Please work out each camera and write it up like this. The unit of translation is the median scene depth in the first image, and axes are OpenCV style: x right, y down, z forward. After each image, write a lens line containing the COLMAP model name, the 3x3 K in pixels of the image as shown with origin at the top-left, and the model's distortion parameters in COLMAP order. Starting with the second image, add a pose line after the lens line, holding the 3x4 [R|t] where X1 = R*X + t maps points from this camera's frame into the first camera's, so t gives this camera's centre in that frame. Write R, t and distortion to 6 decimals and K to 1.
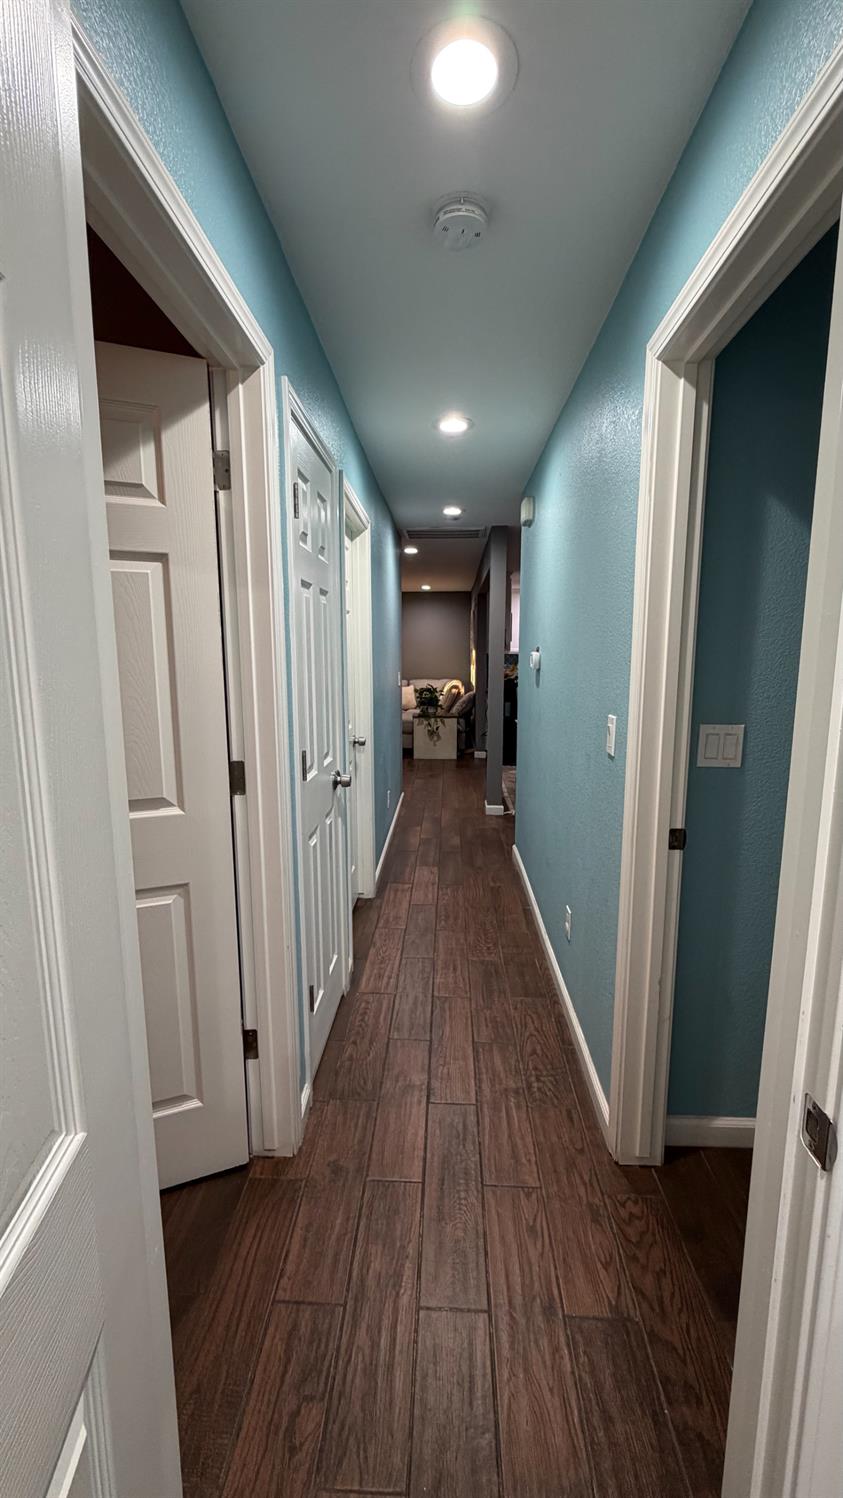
lens RADIAL K [[598.3, 0, 421.9], [0, 598.3, 746.7], [0, 0, 1]] dist [-0.000327, 0.000153]
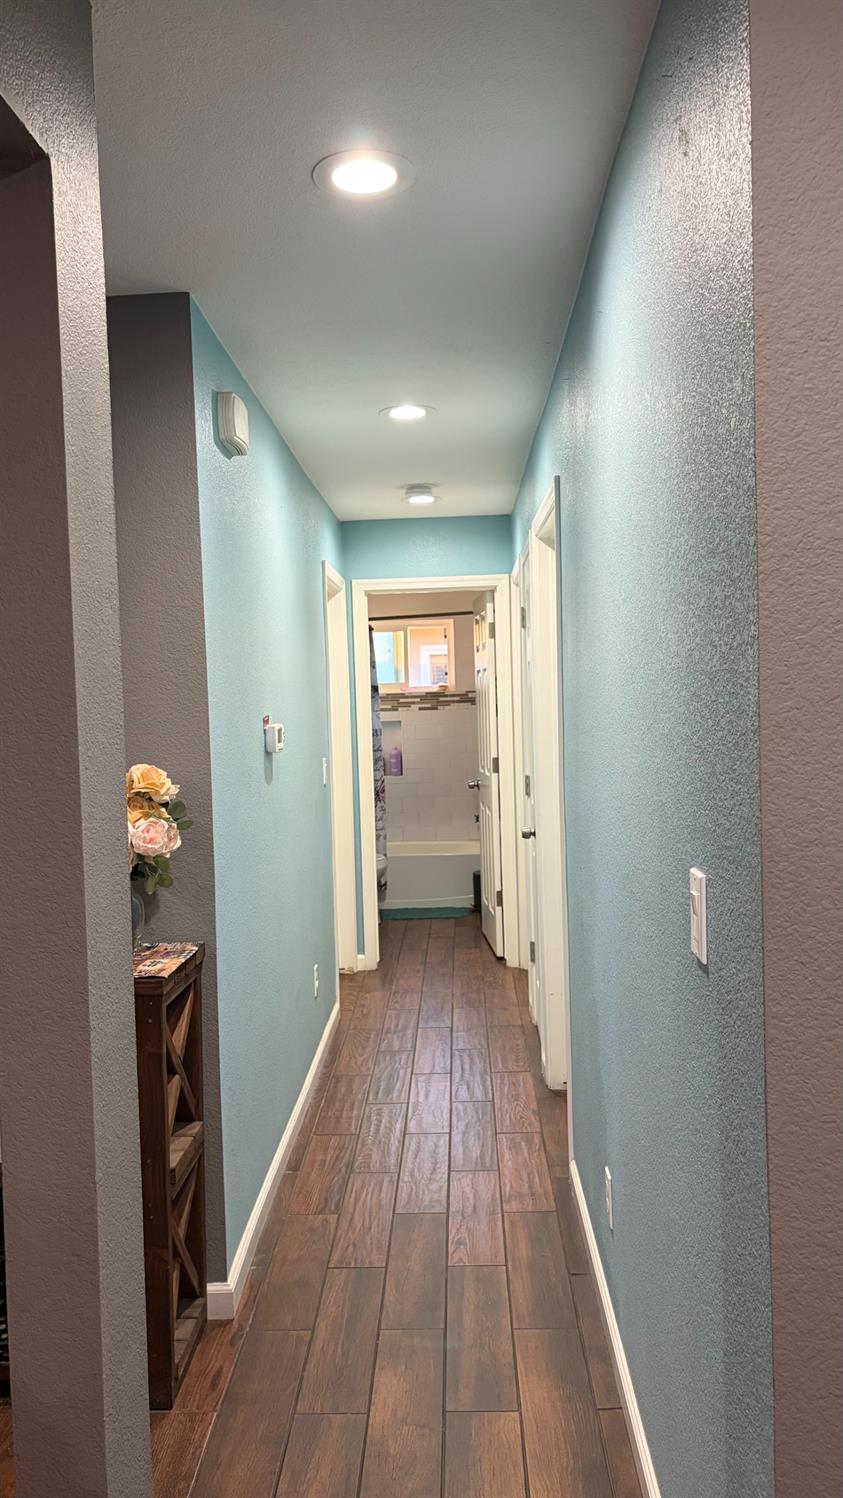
lens RADIAL K [[1165.0, 0, 421.5], [0, 1165.0, 747.9], [0, 0, 1]] dist [0.010113, 0.000366]
pose [[-0.999530, 0.028402, -0.011544, 0.064421], [0.025475, 0.978903, 0.202732, -0.413108], [0.017059, 0.202343, -0.979166, 2.415804]]
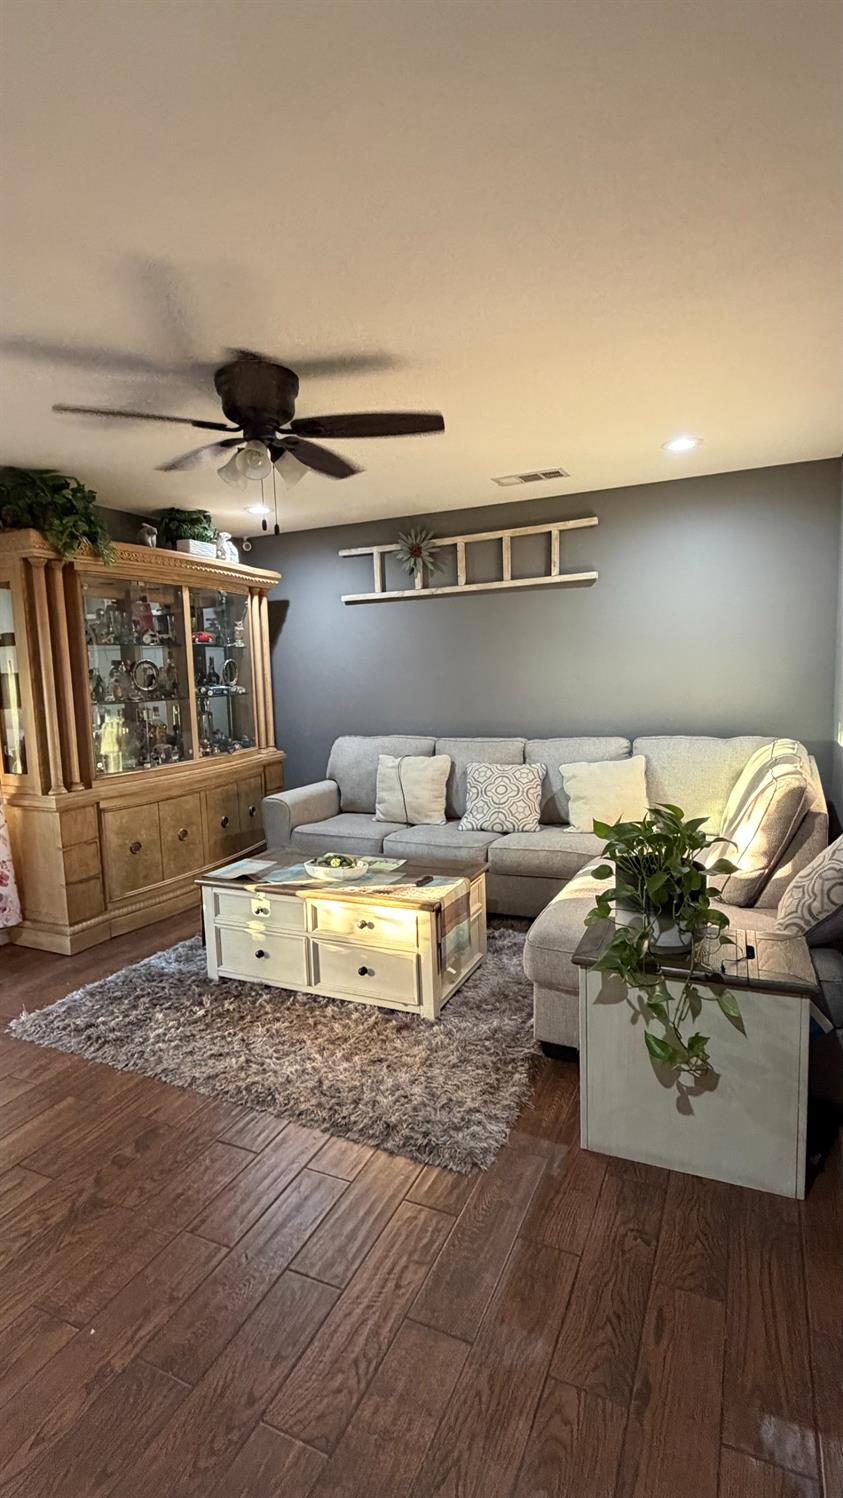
lens RADIAL K [[725.4, 0, 420.3], [0, 725.4, 747.9], [0, 0, 1]] dist [-0.001346, -0.000071]
pose [[0.927282, 0.011361, -0.374192, 0.028518], [-0.024861, 0.999202, -0.031271, -0.117190], [0.373538, 0.038300, 0.926824, 0.726751]]
